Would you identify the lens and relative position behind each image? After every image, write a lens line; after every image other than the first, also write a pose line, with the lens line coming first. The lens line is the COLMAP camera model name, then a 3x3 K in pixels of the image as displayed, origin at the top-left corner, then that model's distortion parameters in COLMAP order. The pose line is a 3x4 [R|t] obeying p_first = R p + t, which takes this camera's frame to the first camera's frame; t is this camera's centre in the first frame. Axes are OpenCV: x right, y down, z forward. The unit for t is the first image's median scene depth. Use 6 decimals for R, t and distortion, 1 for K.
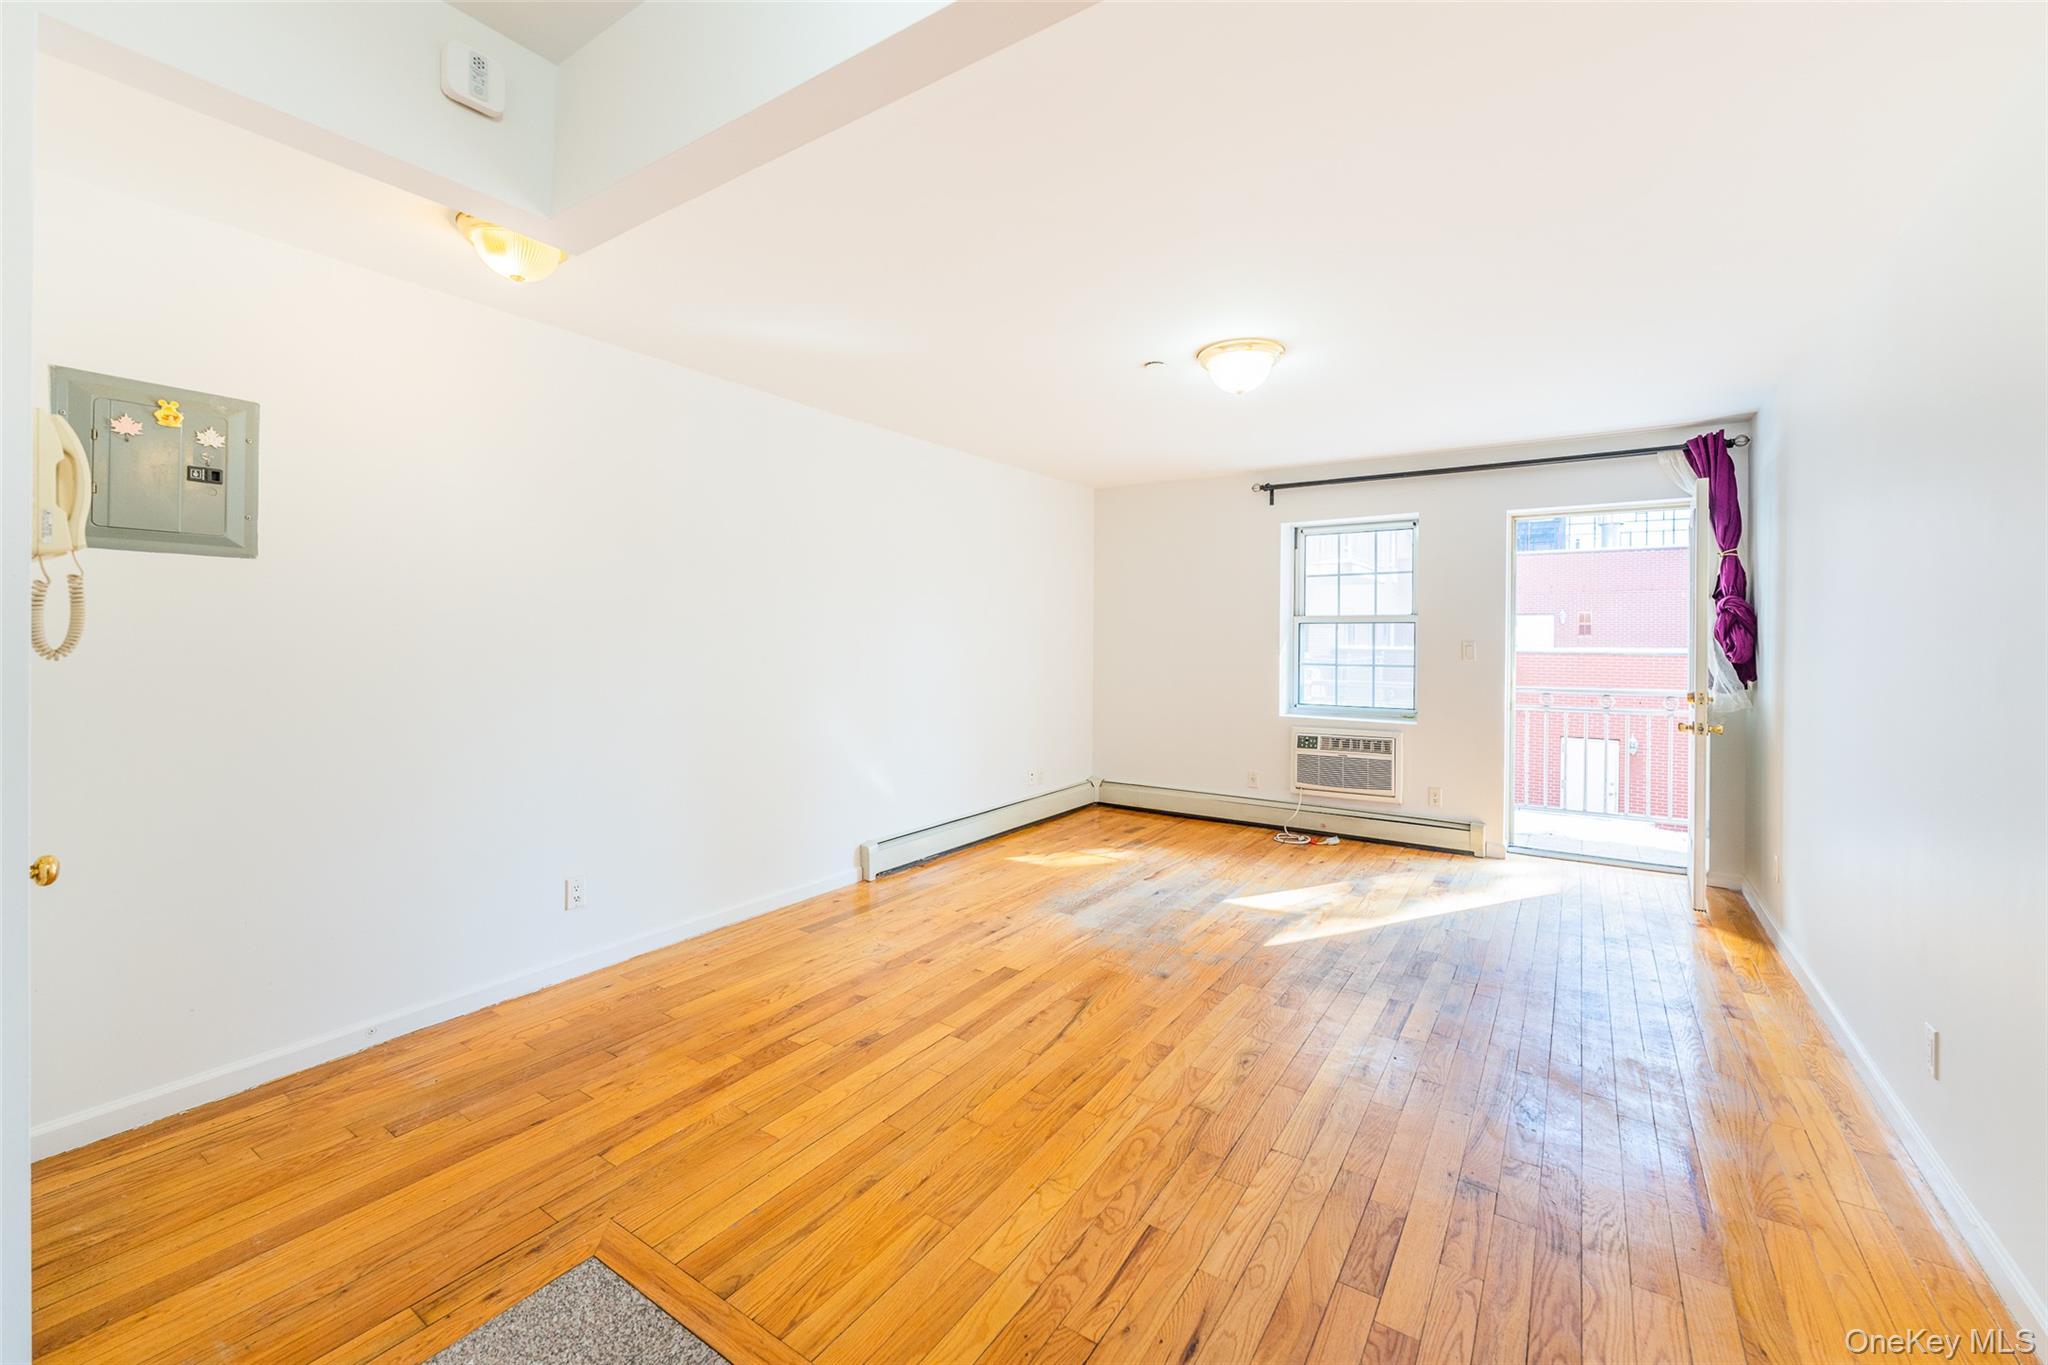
lens RADIAL K [[835.1, 0, 1022.6], [0, 835.1, 633.1], [0, 0, 1]] dist [0.000446, -0.000093]
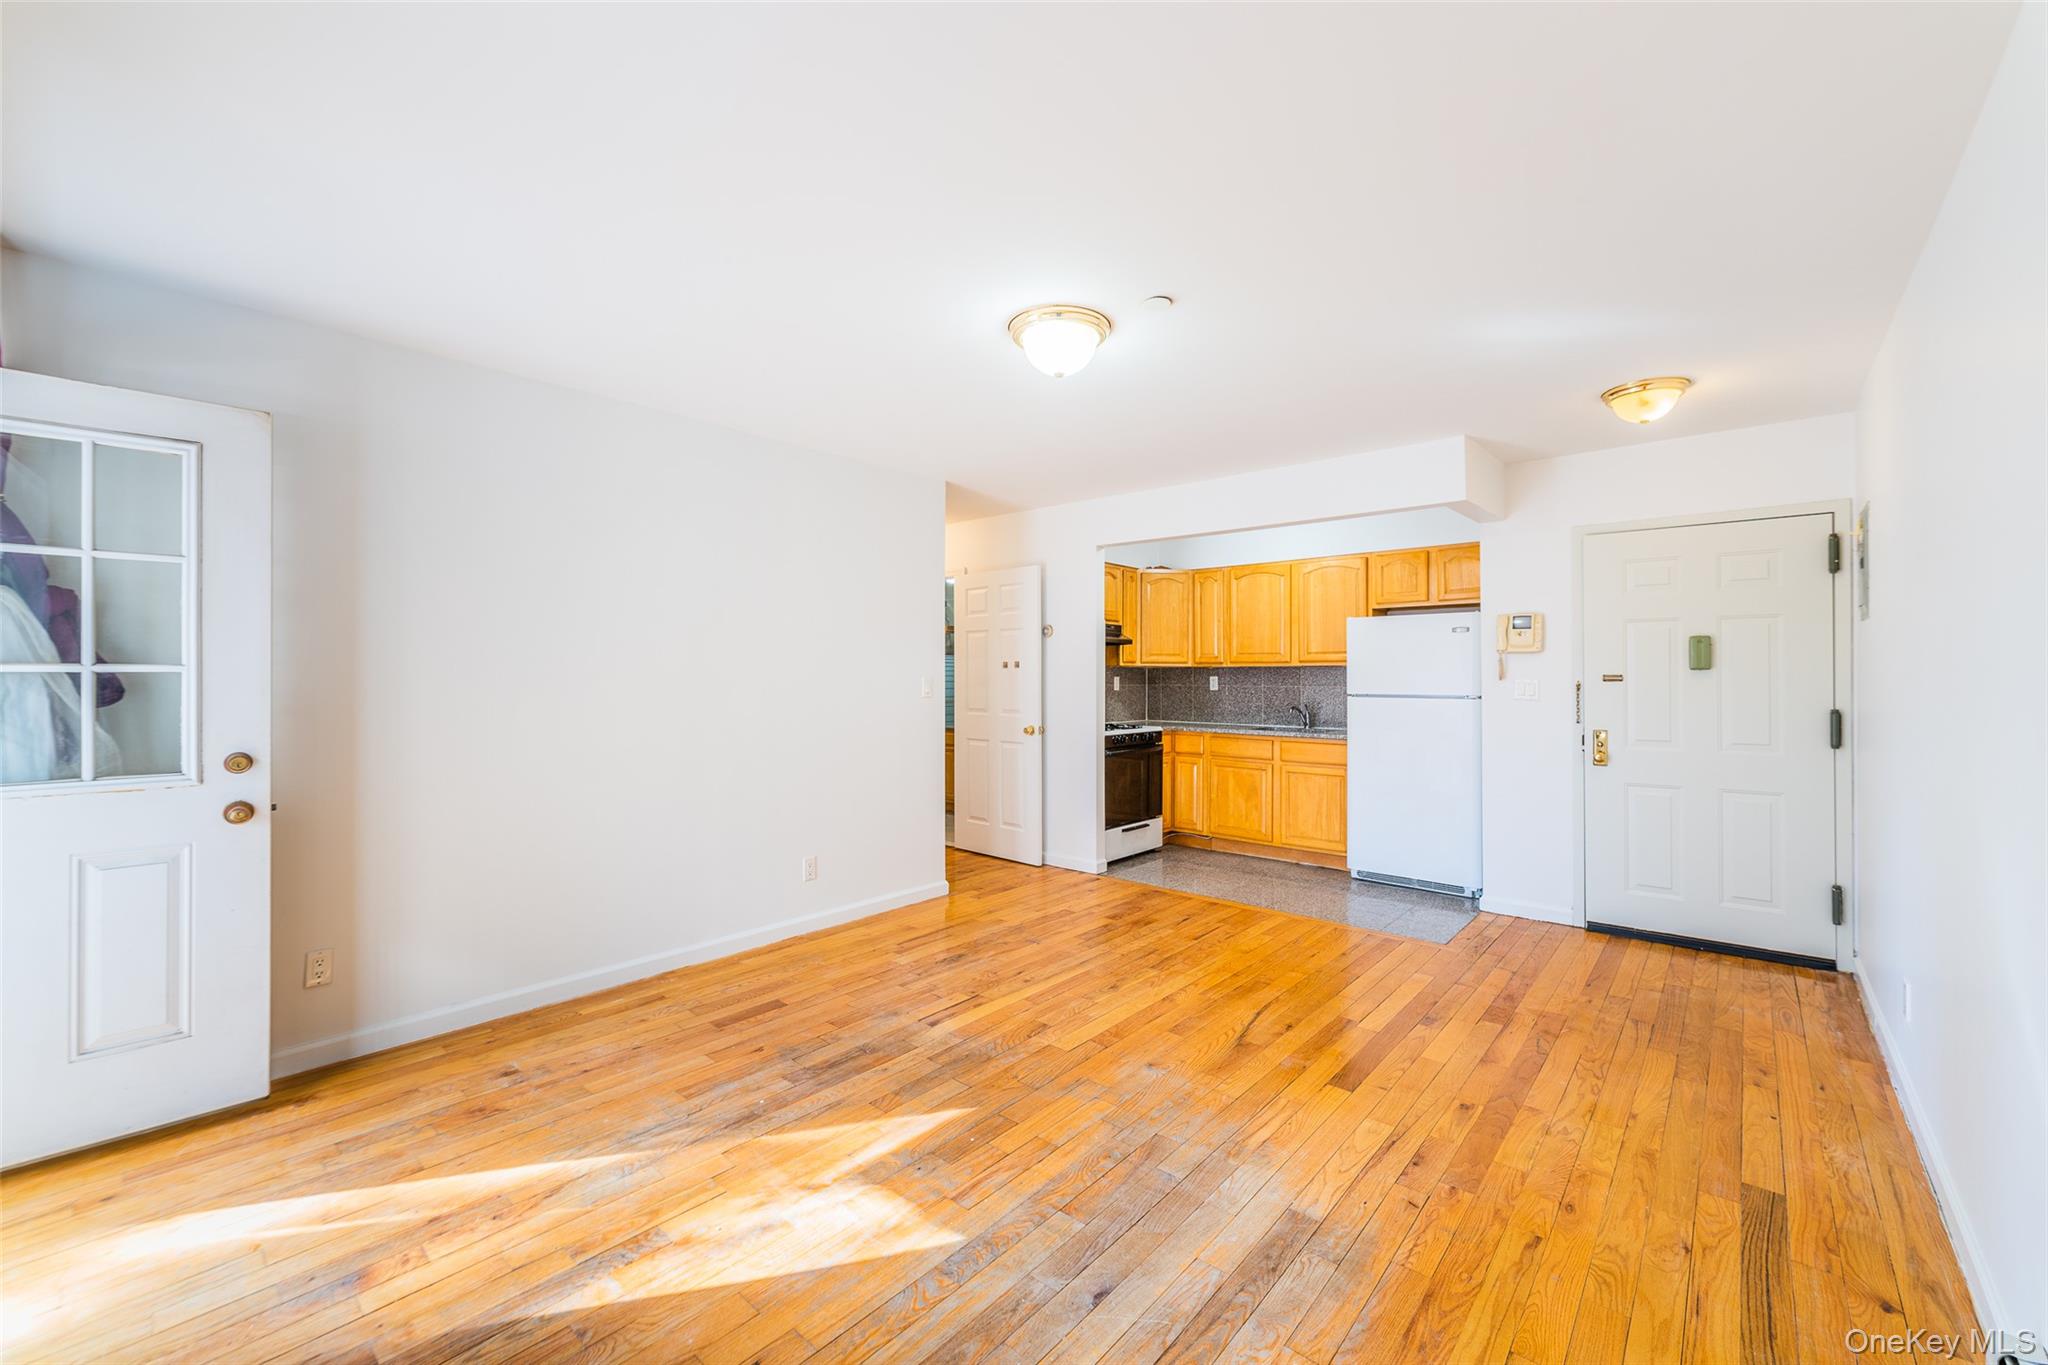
lens RADIAL K [[808.0, 0, 1017.1], [0, 808.0, 674.4], [0, 0, 1]] dist [0.003079, 0.000001]
pose [[-0.991214, -0.007240, 0.132072, 0.212214], [-0.008067, 0.999951, -0.005723, 0.015245], [-0.132024, -0.006738, -0.991224, 1.971331]]
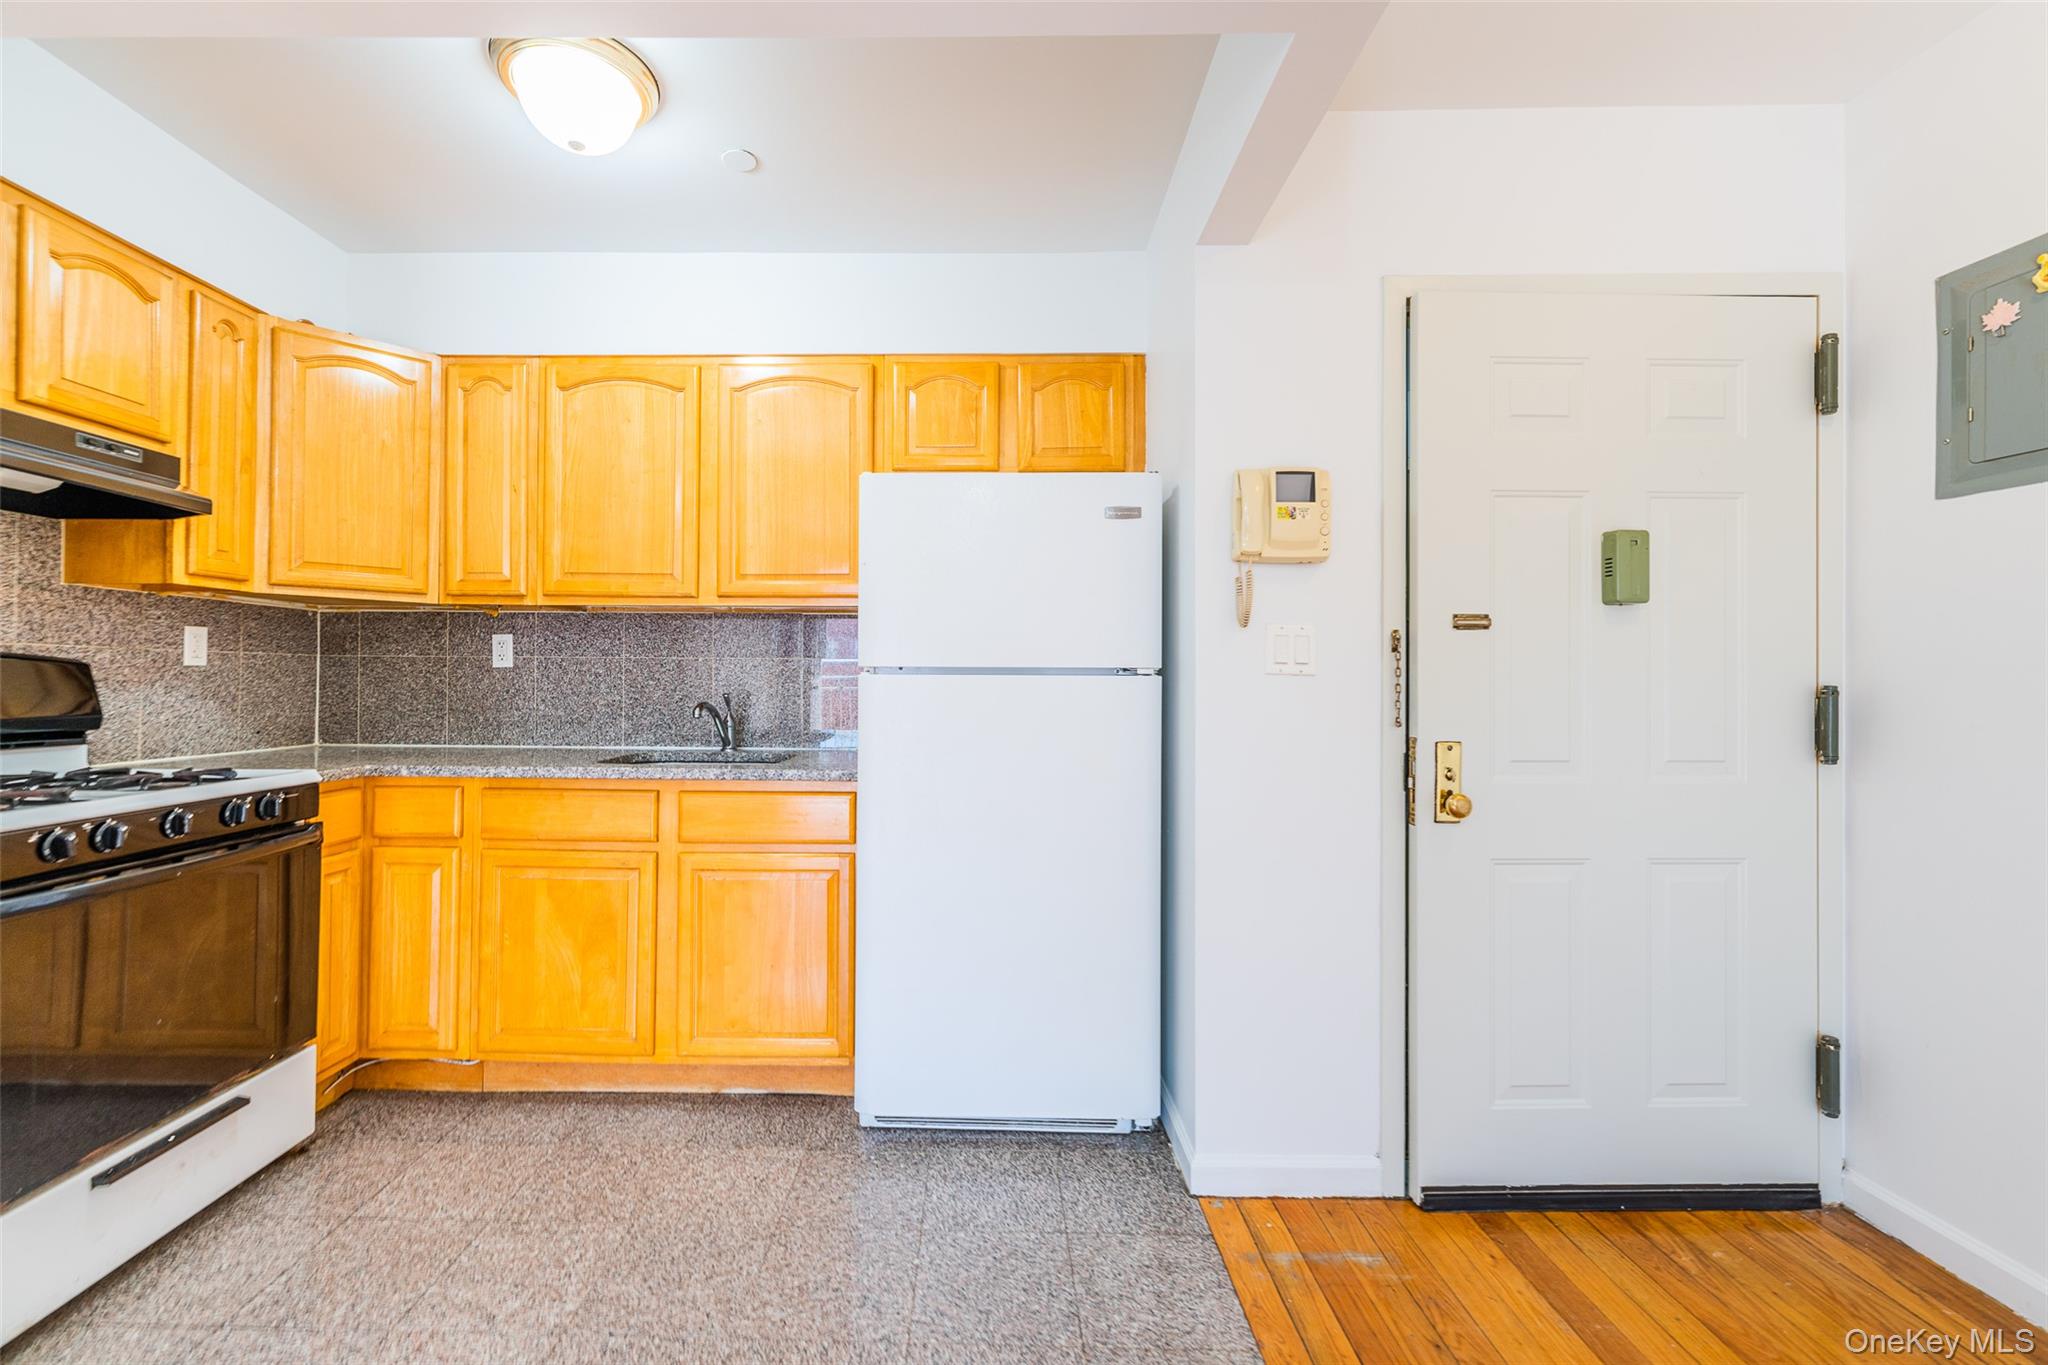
lens RADIAL K [[866.0, 0, 972.4], [0, 866.0, 665.2], [0, 0, 1]] dist [0.002743, 0.000161]
pose [[-0.839909, -0.017445, -0.542446, 0.057248], [-0.008965, 0.999793, -0.018273, 0.052450], [0.542653, -0.010485, -0.839892, 0.834280]]
